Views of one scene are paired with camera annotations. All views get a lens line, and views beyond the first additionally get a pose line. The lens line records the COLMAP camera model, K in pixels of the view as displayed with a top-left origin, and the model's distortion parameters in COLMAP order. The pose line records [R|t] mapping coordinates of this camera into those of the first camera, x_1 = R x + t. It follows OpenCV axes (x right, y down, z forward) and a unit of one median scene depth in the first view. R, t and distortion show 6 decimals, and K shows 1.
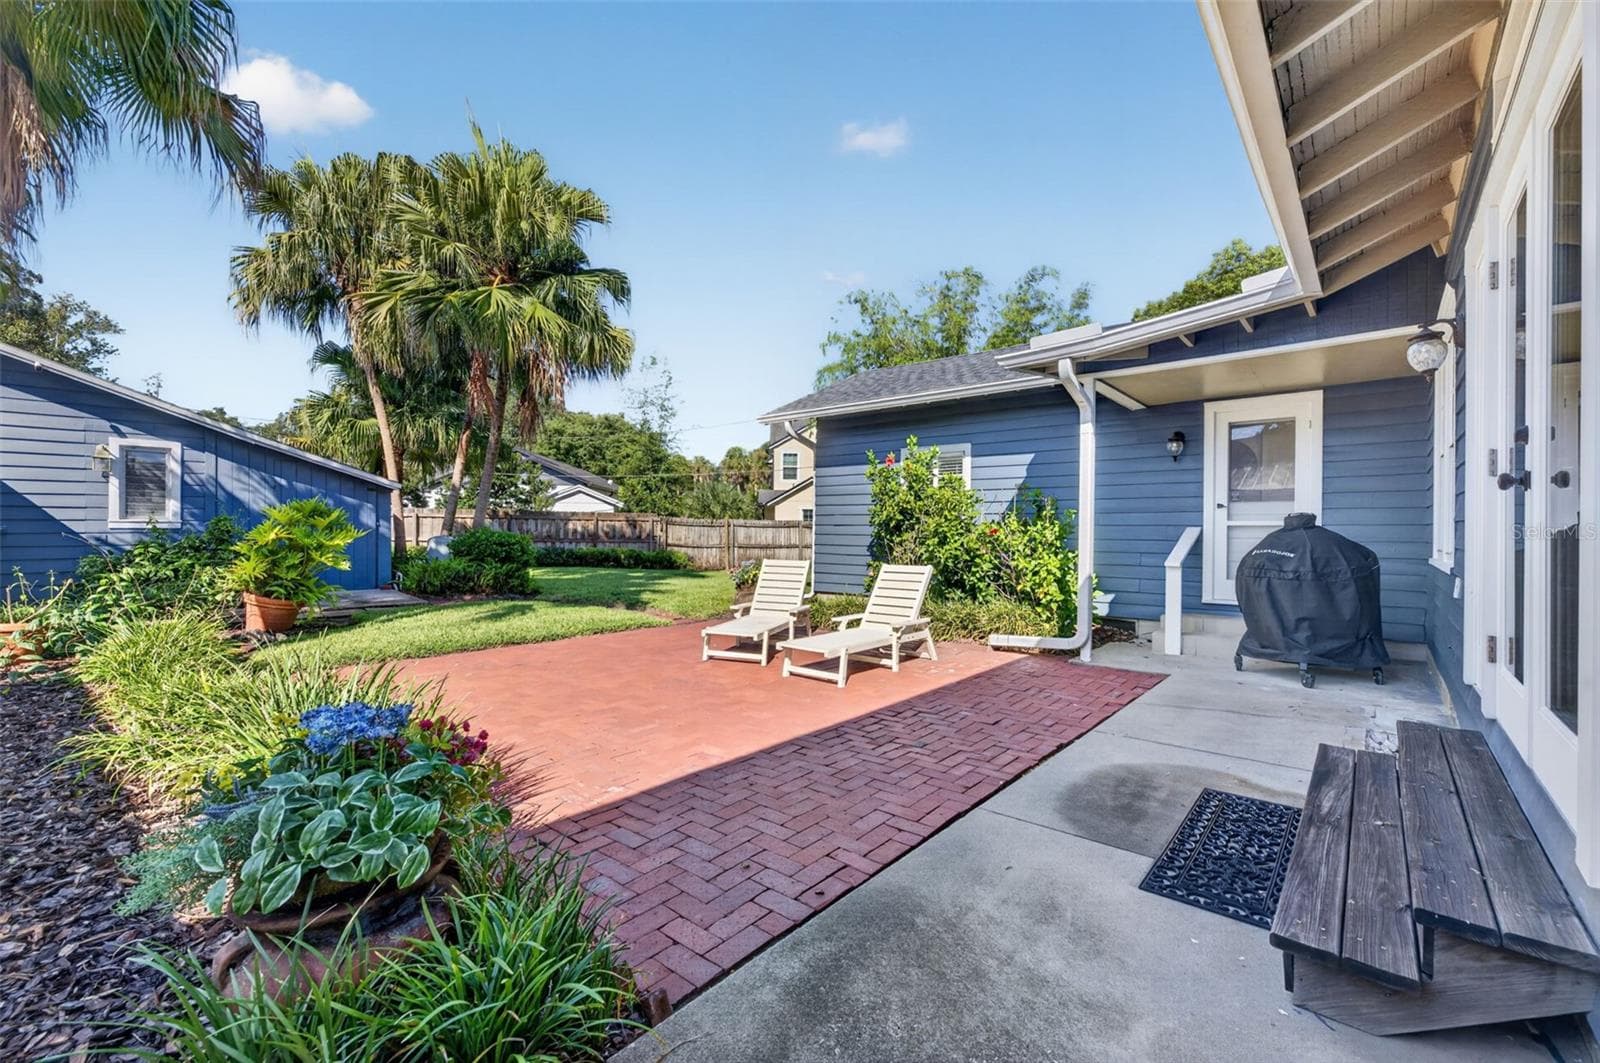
lens RADIAL K [[654.3, 0, 800.2], [0, 654.3, 537.2], [0, 0, 1]] dist [-0.000435, 0.001207]
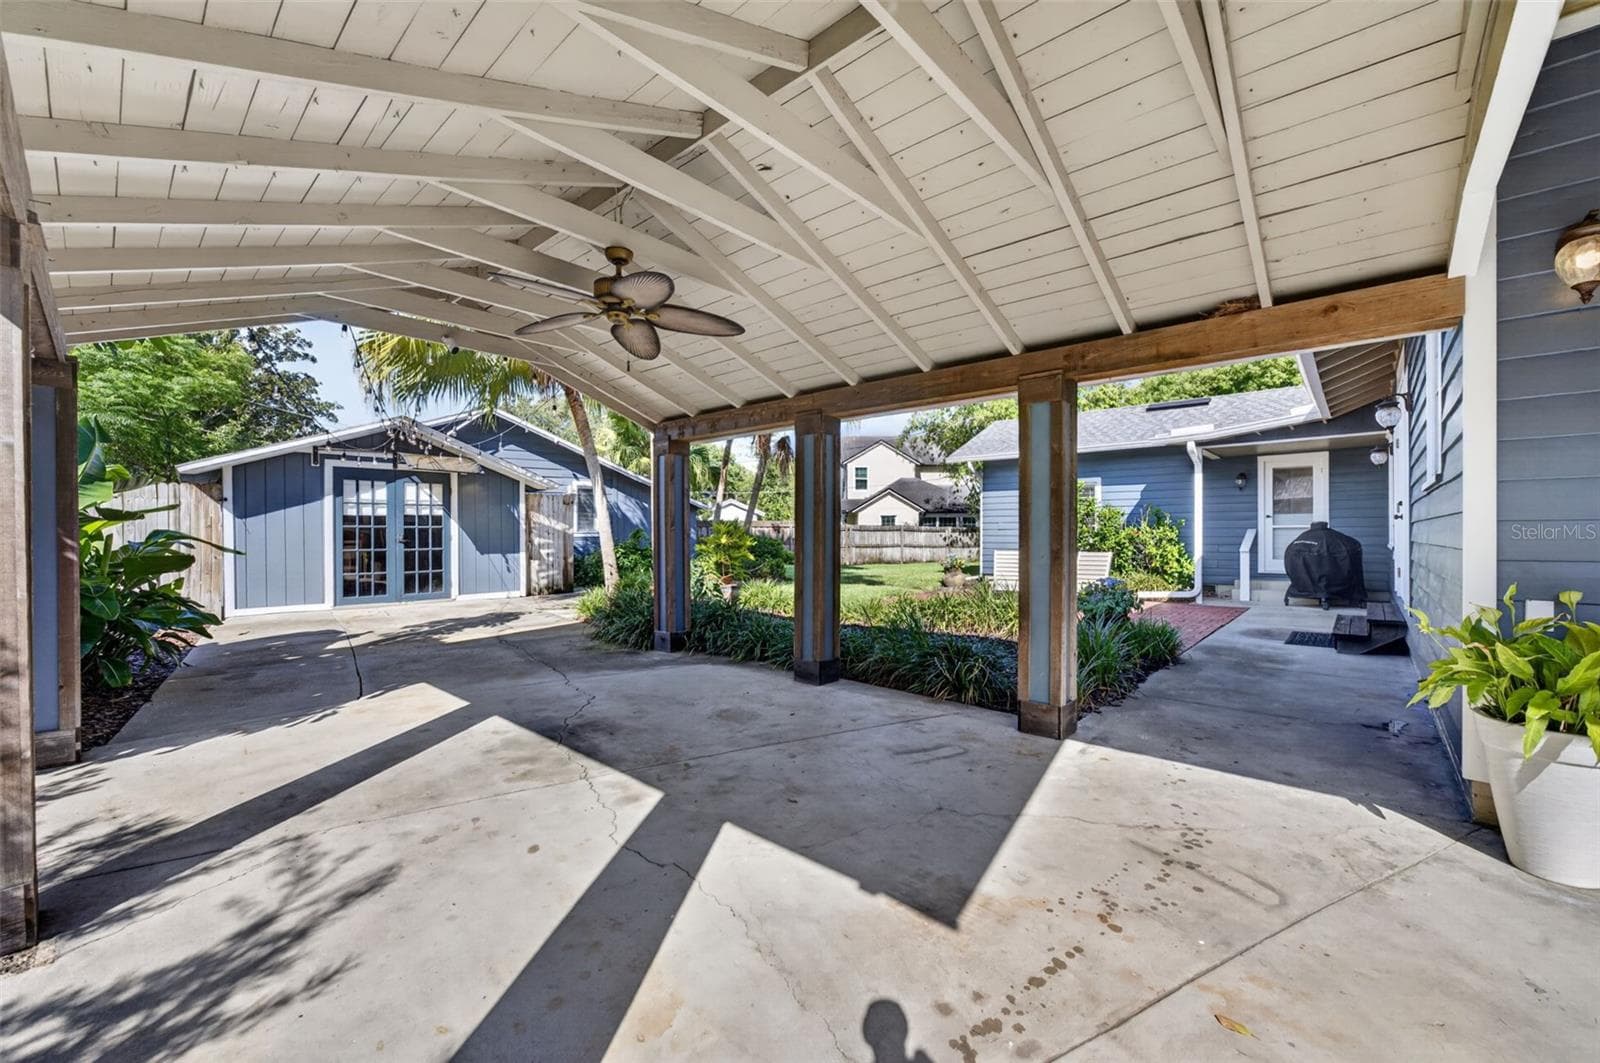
lens RADIAL K [[623.8, 0, 793.5], [0, 623.8, 531.9], [0, 0, 1]] dist [-0.008239, -0.000357]
pose [[0.999725, -0.011130, -0.020638, -0.585820], [0.010889, 0.999872, -0.011764, -0.001129], [0.020766, 0.011536, 0.999718, -0.671255]]
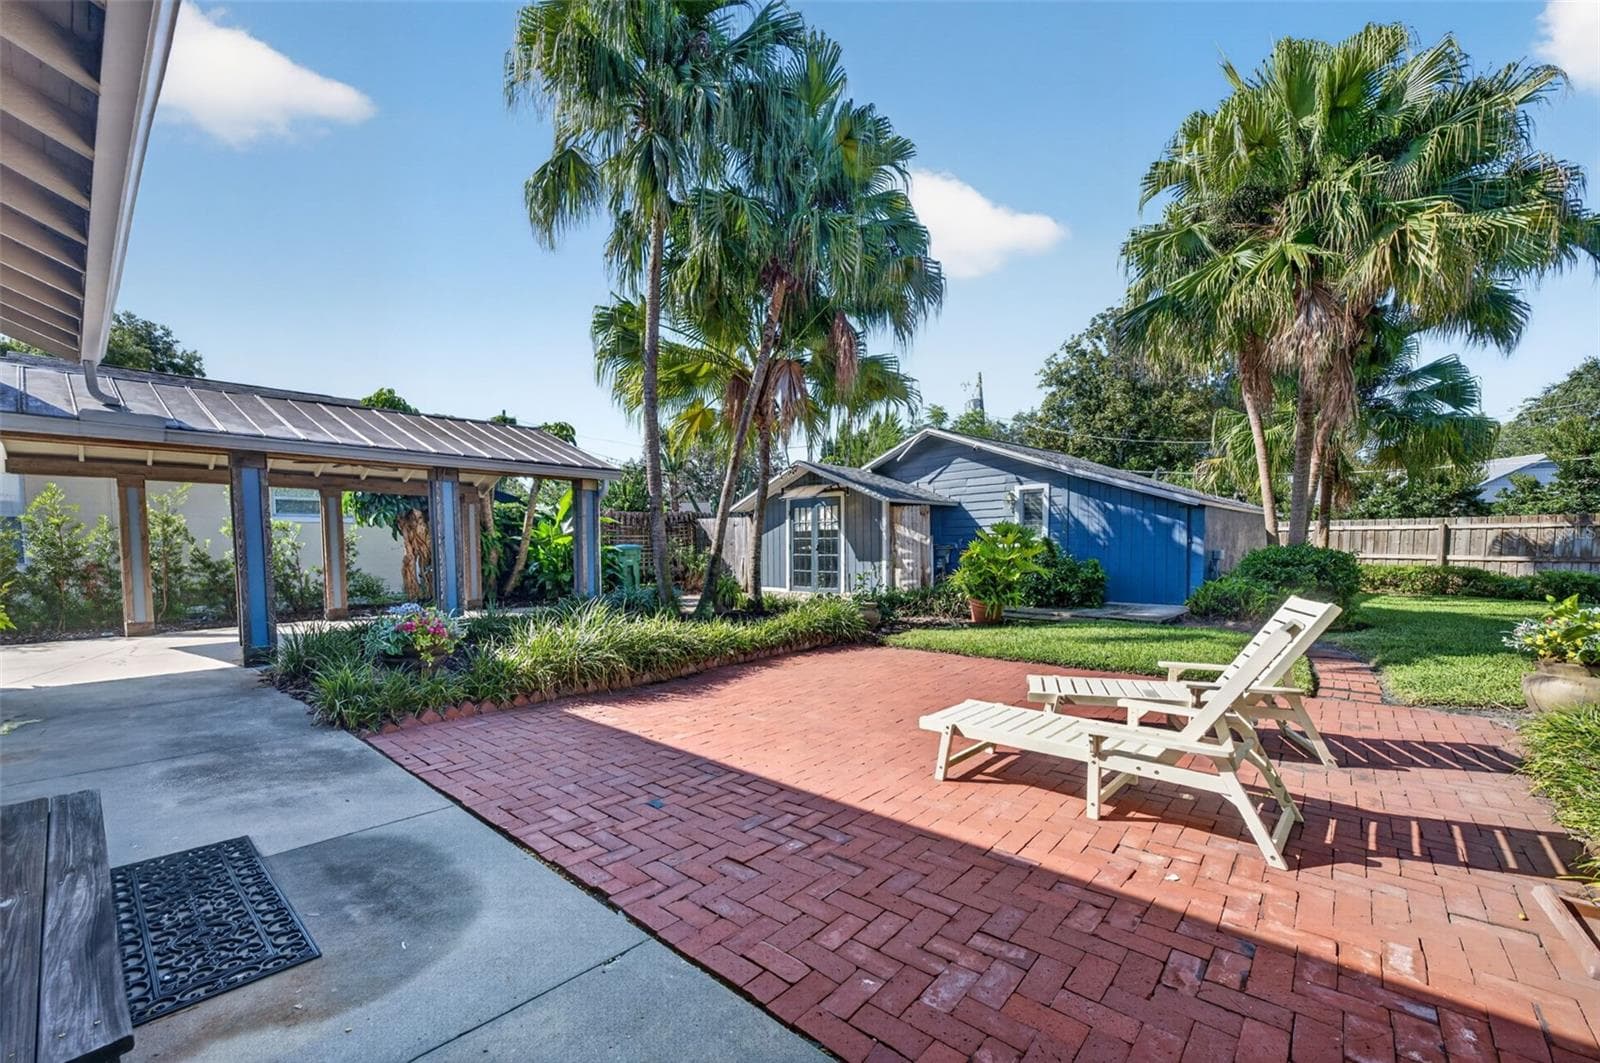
lens RADIAL K [[654.3, 0, 792.6], [0, 654.3, 544.1], [0, 0, 1]] dist [-0.000435, 0.001207]
pose [[-0.012619, -0.009791, -0.999872, 0.544054], [-0.008870, 0.999914, -0.009680, -0.001290], [0.999881, 0.008747, -0.012705, 0.637886]]
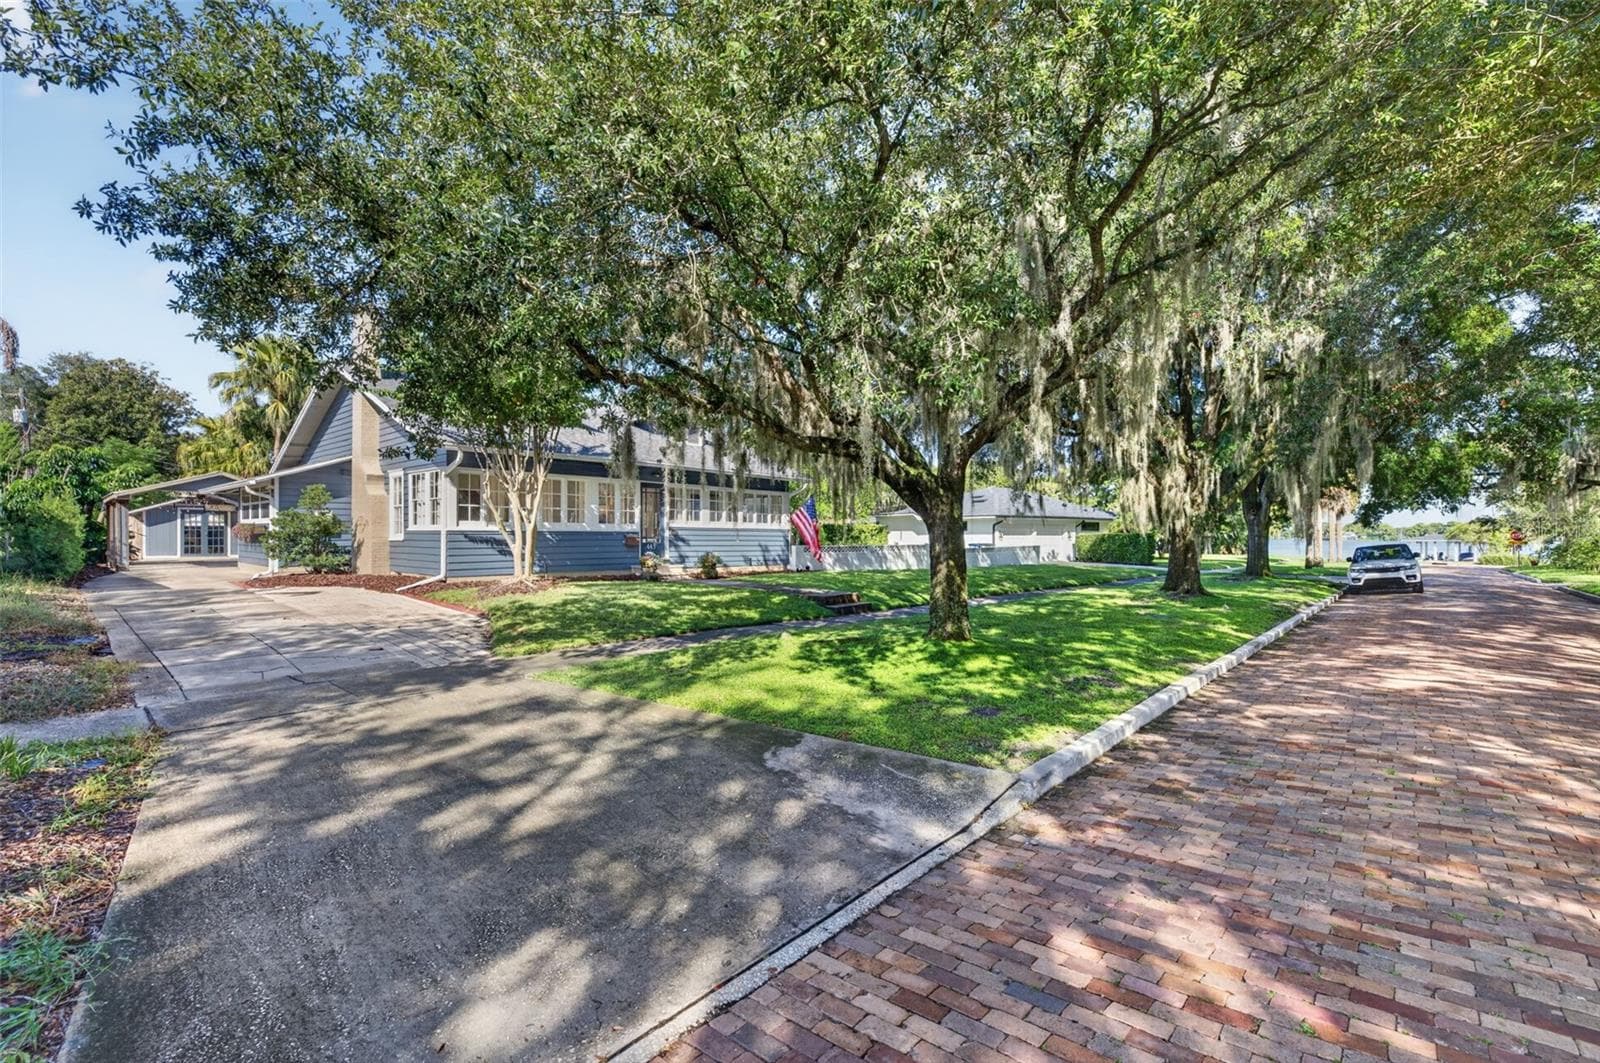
lens RADIAL K [[687.0, 0, 800.6], [0, 687.0, 537.9], [0, 0, 1]] dist [0.001140, 0.000070]
pose [[0.999966, -0.002945, -0.007665, 2.279876], [0.002840, 0.999903, -0.013611, 0.080306], [0.007705, 0.013589, 0.999878, -3.602497]]
